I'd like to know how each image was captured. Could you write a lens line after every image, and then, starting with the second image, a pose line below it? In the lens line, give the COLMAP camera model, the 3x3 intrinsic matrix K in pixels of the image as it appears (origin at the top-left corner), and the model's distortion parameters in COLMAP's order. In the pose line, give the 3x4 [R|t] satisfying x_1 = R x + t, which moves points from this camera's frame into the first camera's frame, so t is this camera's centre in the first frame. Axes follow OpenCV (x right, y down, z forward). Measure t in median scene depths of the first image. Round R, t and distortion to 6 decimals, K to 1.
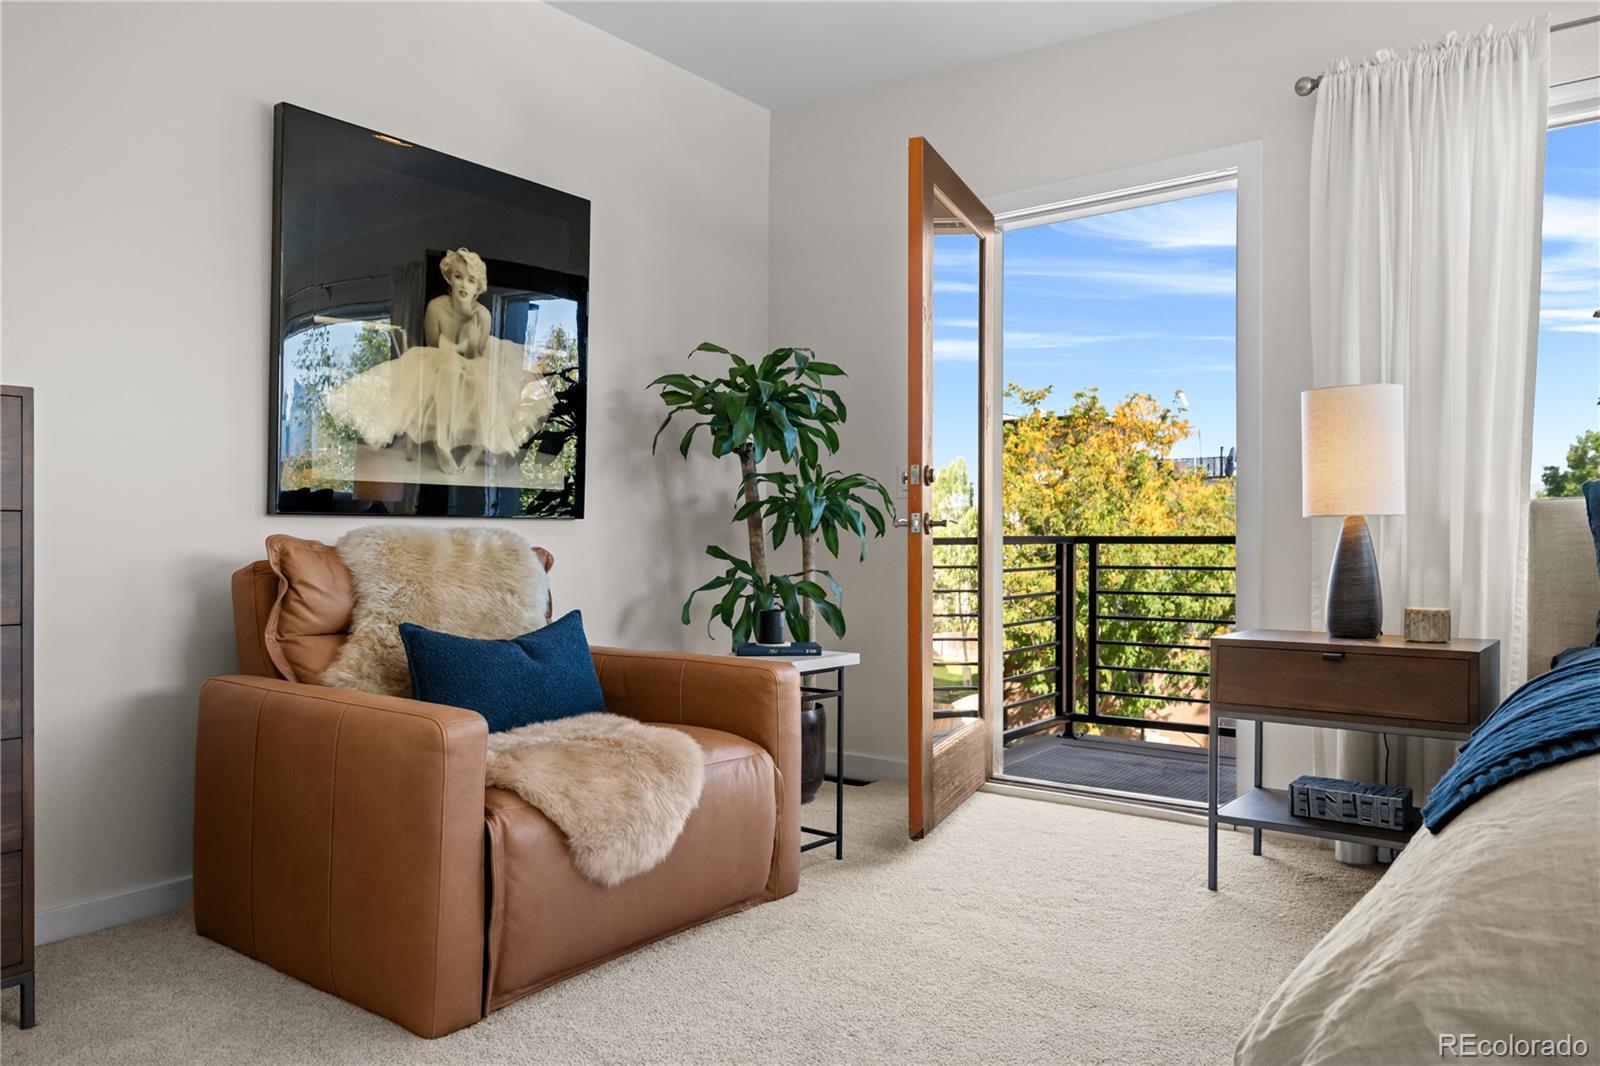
lens RADIAL K [[1124.7, 0, 800.0], [0, 1124.7, 533.0], [0, 0, 1]] dist [-0.001345, -0.001057]
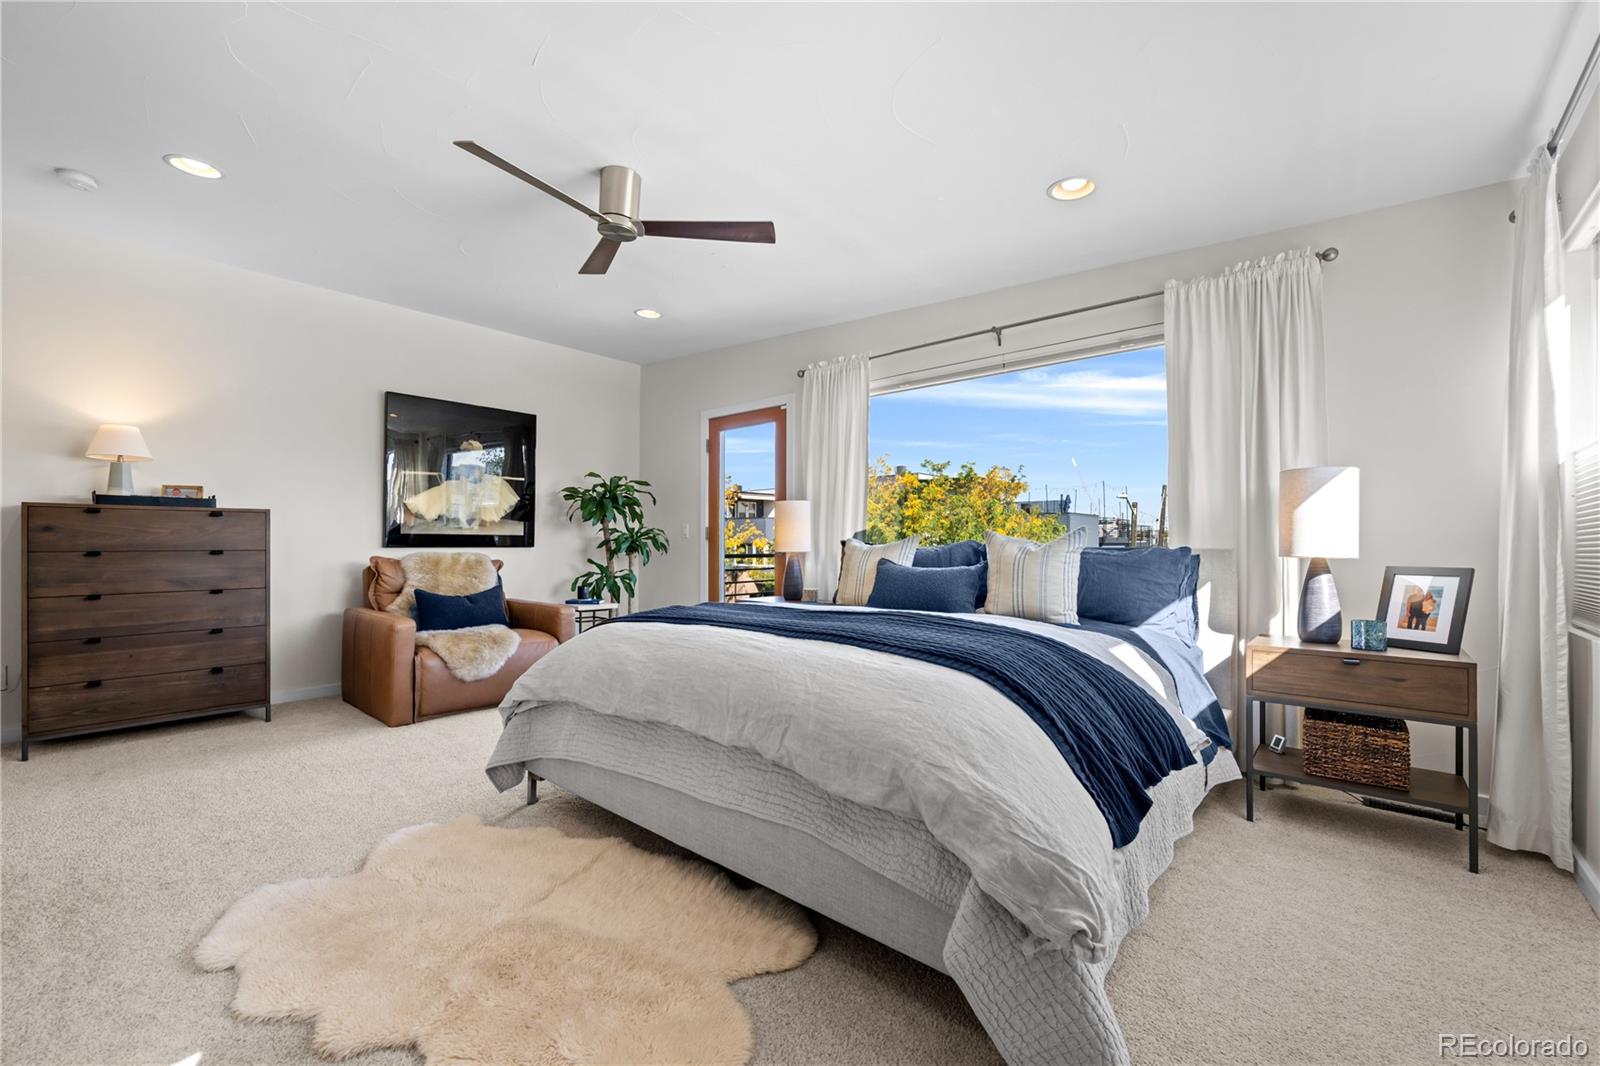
lens RADIAL K [[642.1, 0, 805.6], [0, 642.1, 547.9], [0, 0, 1]] dist [0.000060, 0.000079]
pose [[0.998338, 0.006551, -0.057264, 0.596238], [-0.005858, 0.999908, 0.012260, -0.039266], [0.057339, -0.011904, 0.998284, -0.438321]]
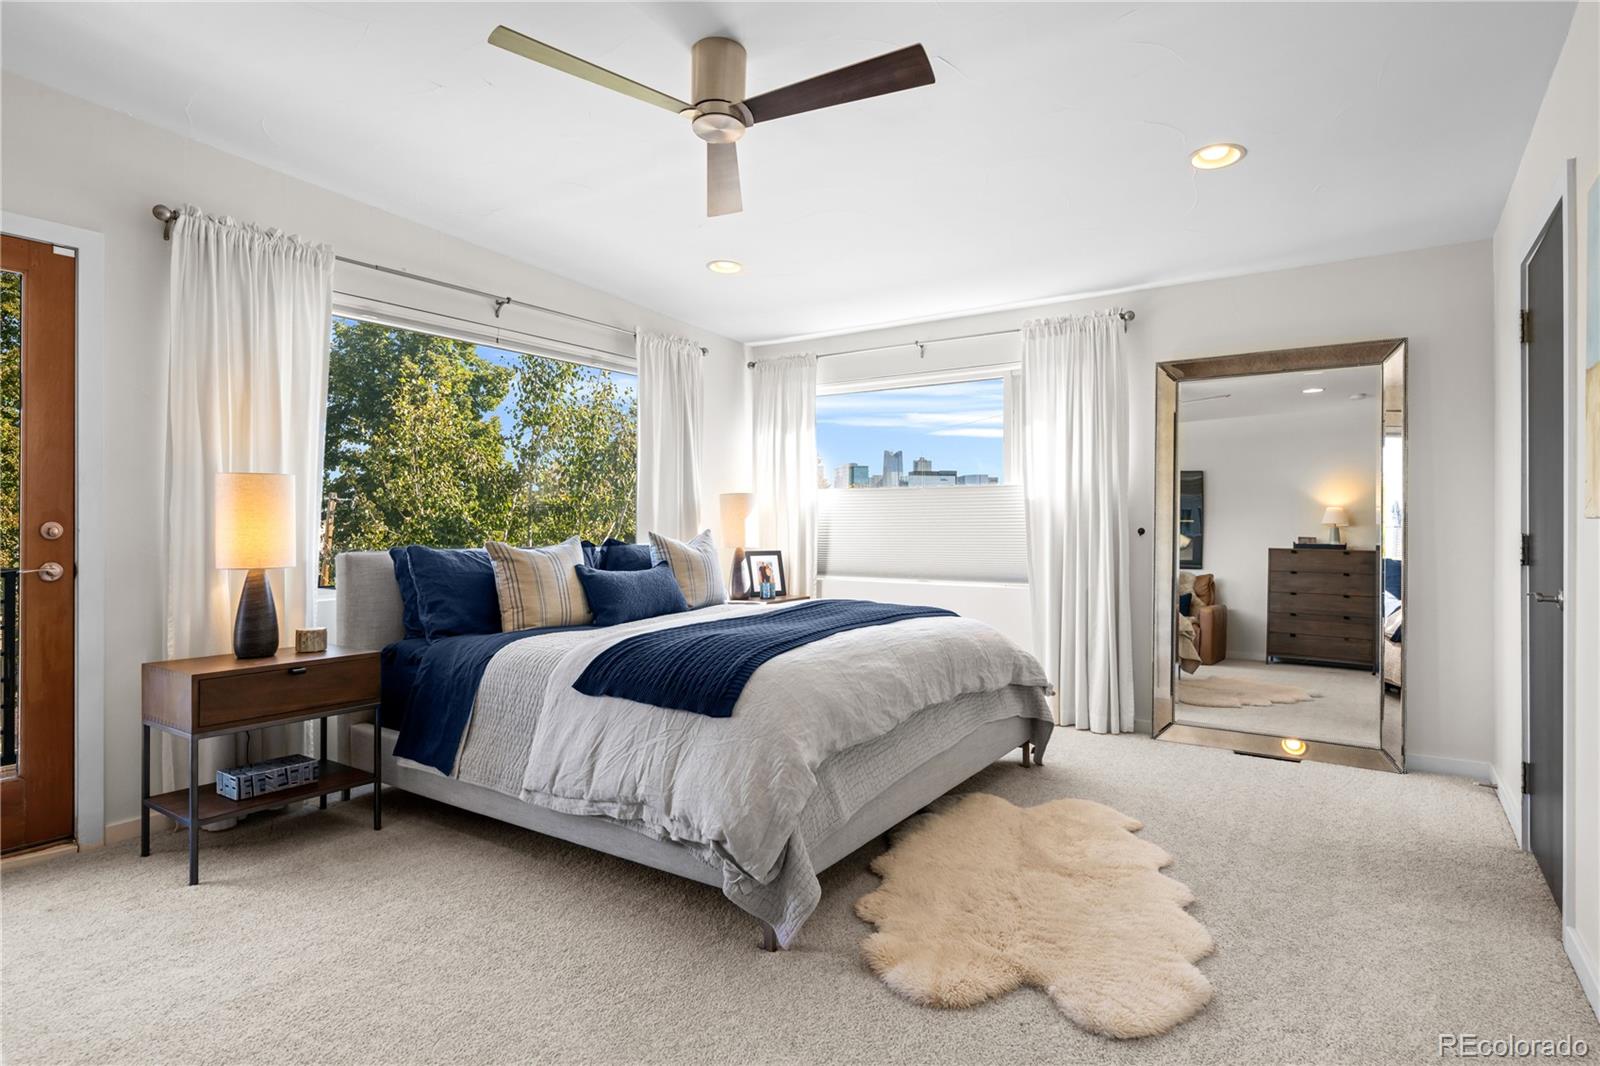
lens RADIAL K [[856.0, 0, 802.2], [0, 856.0, 514.2], [0, 0, 1]] dist [-0.018817, -0.000141]
pose [[-0.074572, 0.007518, 0.997187, -0.569116], [-0.011651, 0.999897, -0.008410, -0.076502], [-0.997148, -0.012246, -0.074477, 0.407075]]
